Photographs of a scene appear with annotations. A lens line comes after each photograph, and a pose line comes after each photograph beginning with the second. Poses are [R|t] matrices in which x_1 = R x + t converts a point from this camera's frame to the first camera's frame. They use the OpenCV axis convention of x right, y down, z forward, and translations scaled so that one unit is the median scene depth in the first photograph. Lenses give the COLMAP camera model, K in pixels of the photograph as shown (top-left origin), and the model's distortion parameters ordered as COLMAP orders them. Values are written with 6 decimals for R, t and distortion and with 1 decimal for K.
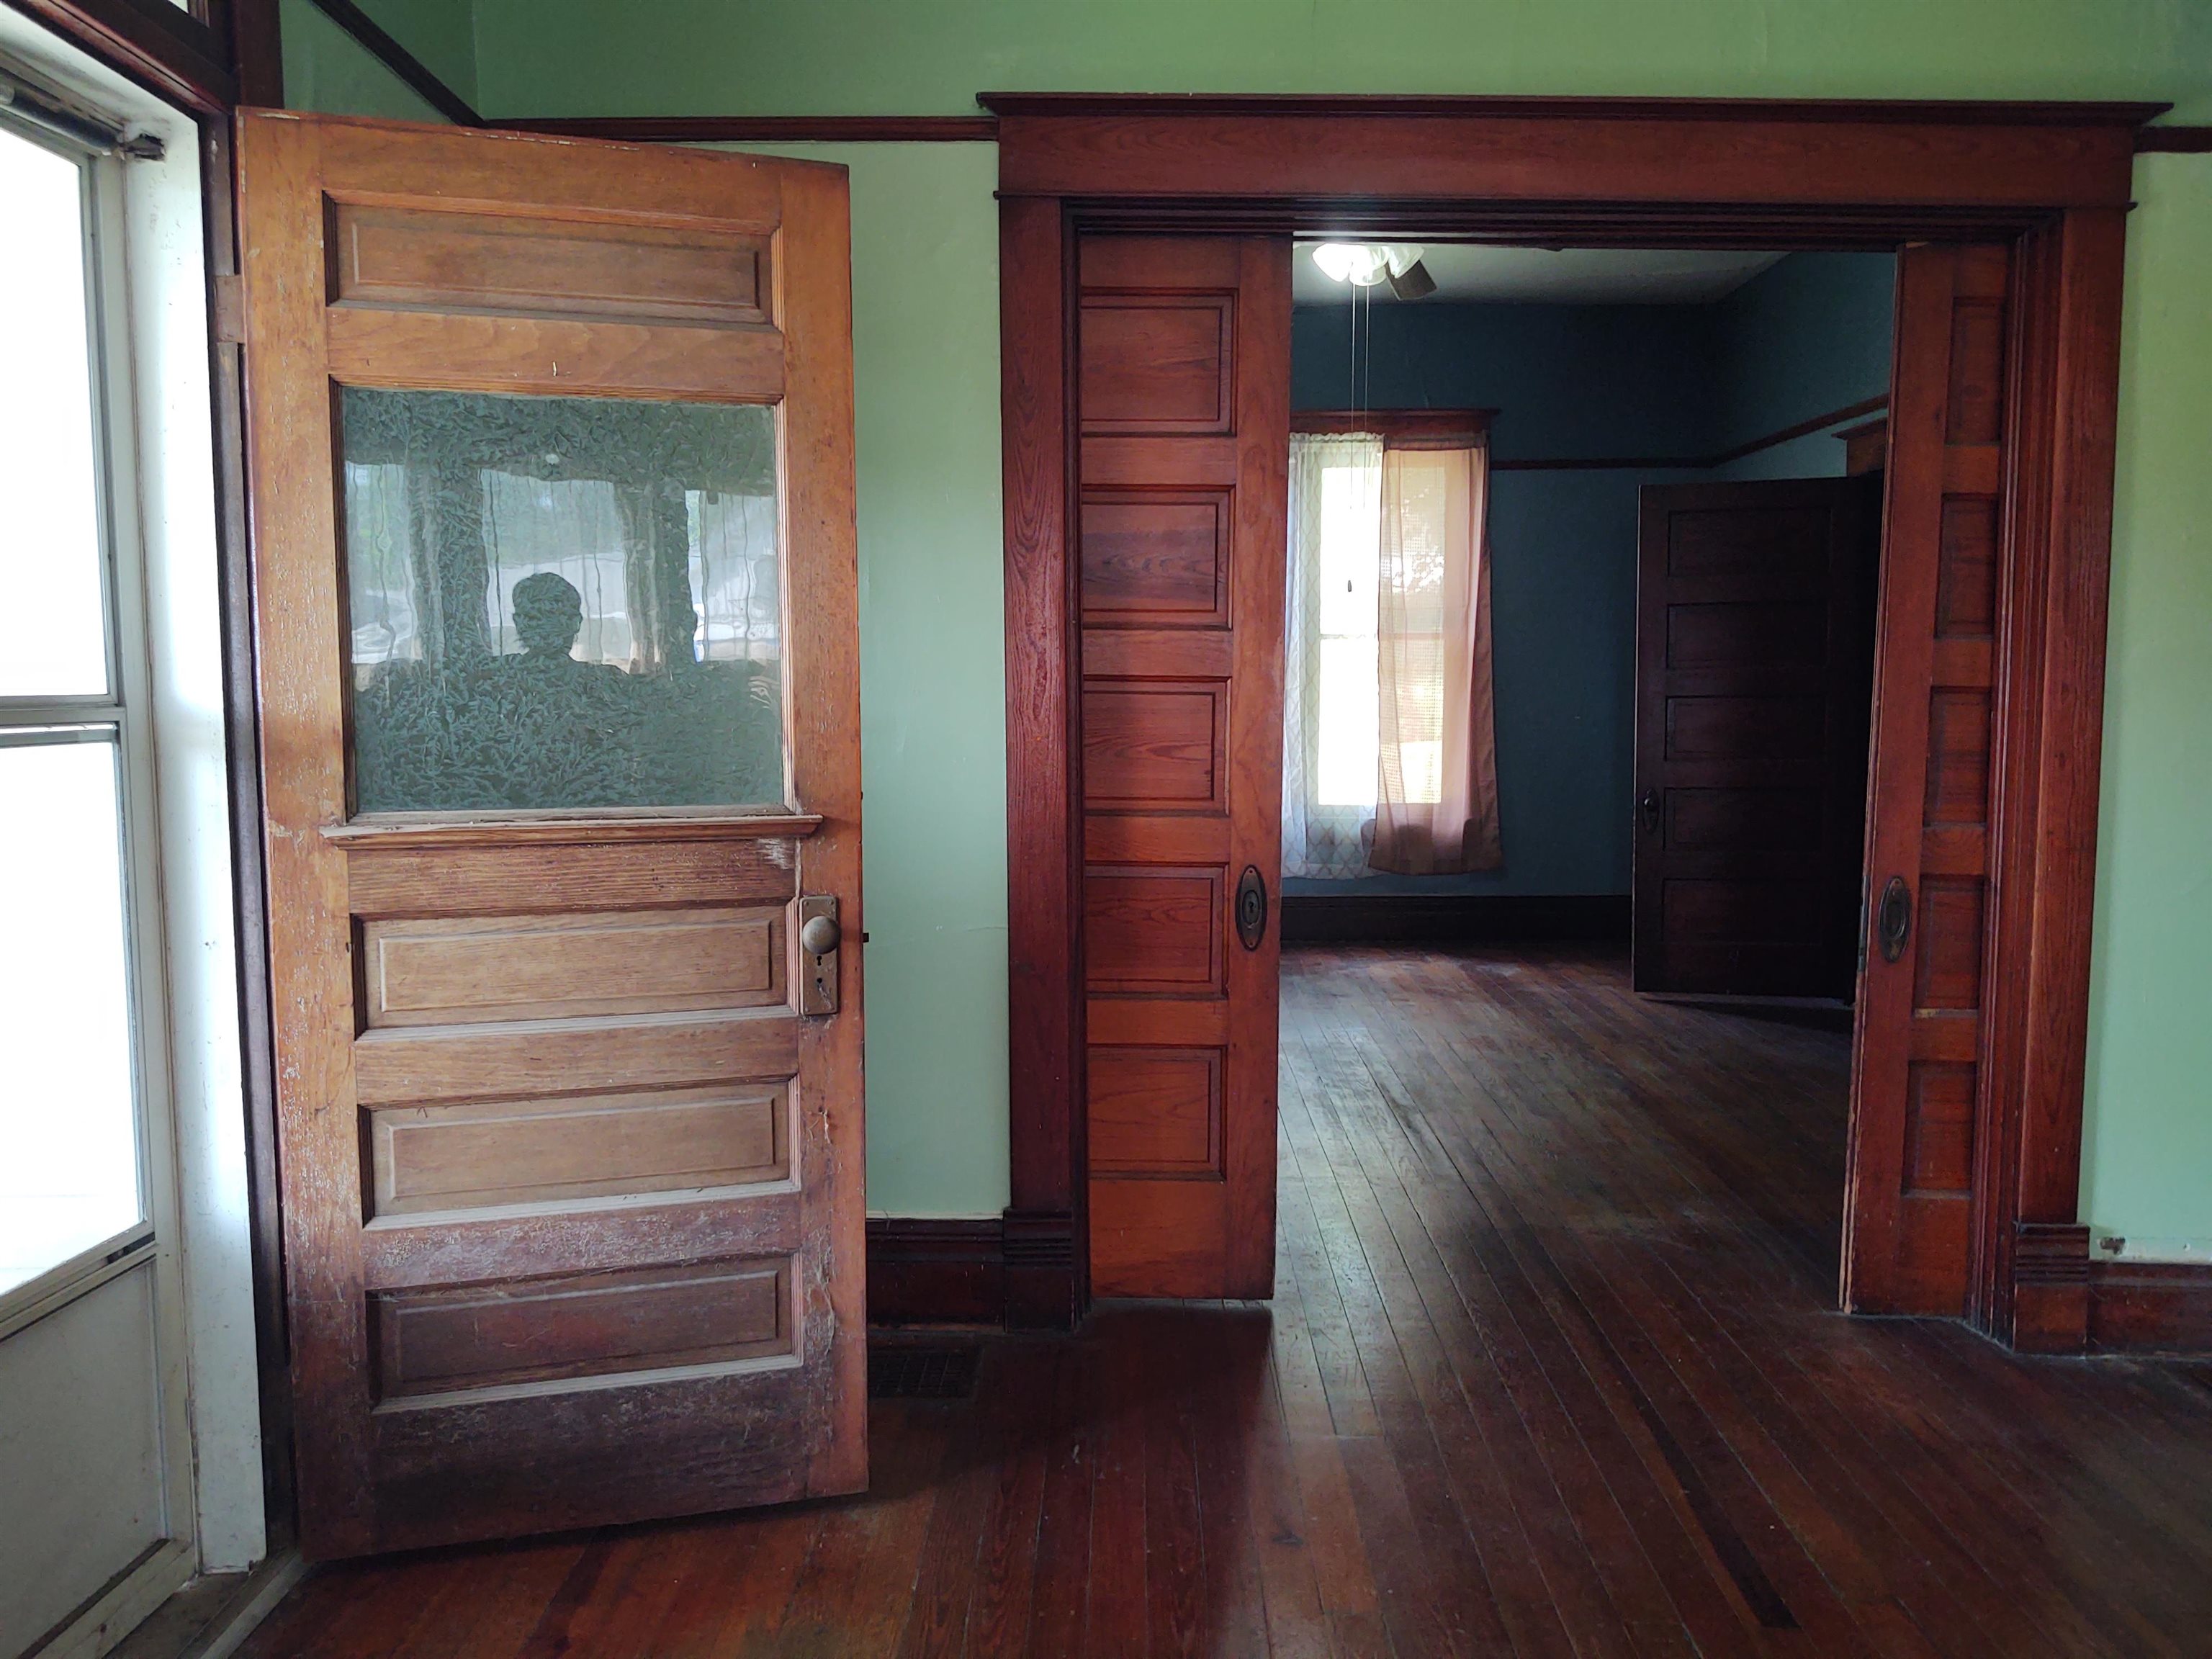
lens RADIAL K [[1706.6, 0, 1111.9], [0, 1706.6, 840.0], [0, 0, 1]] dist [0.002928, -0.006945]
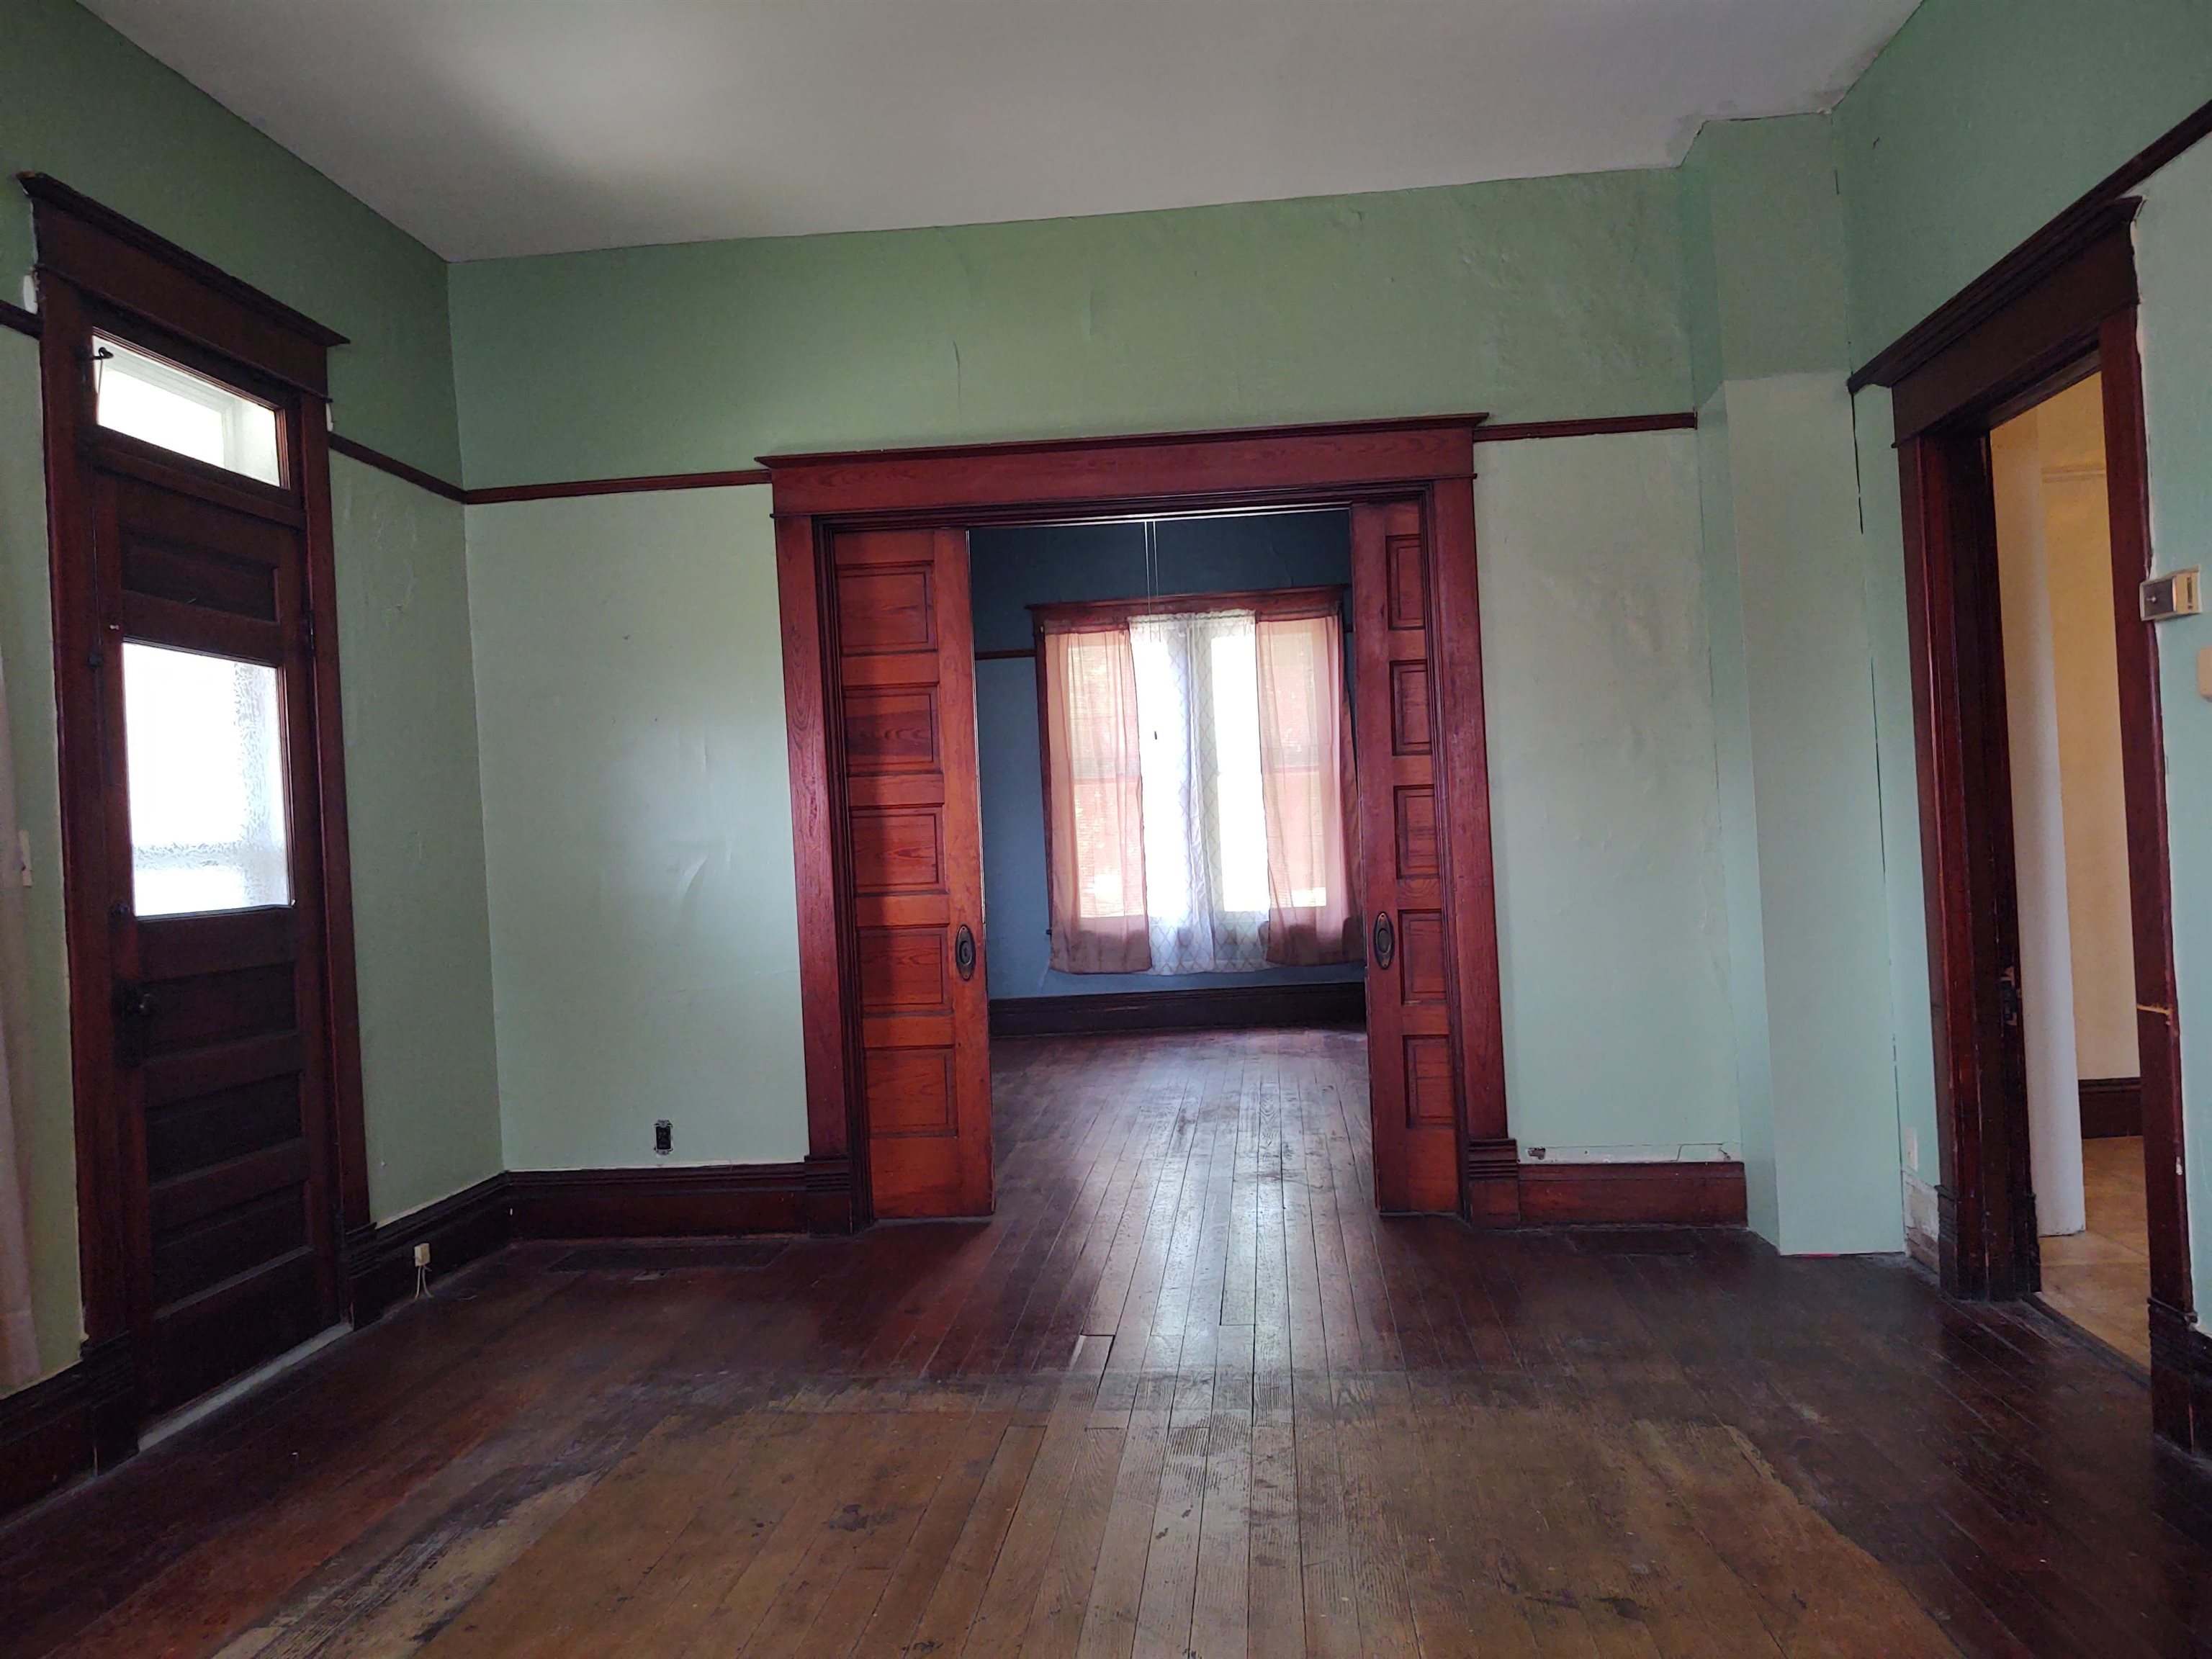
lens RADIAL K [[1692.1, 0, 1106.0], [0, 1692.1, 829.5], [0, 0, 1]] dist [0.034686, -0.001909]
pose [[0.995614, -0.049496, -0.079387, 0.336969], [0.041796, 0.994515, -0.095883, 0.081694], [0.083697, 0.092144, 0.992222, -0.510535]]
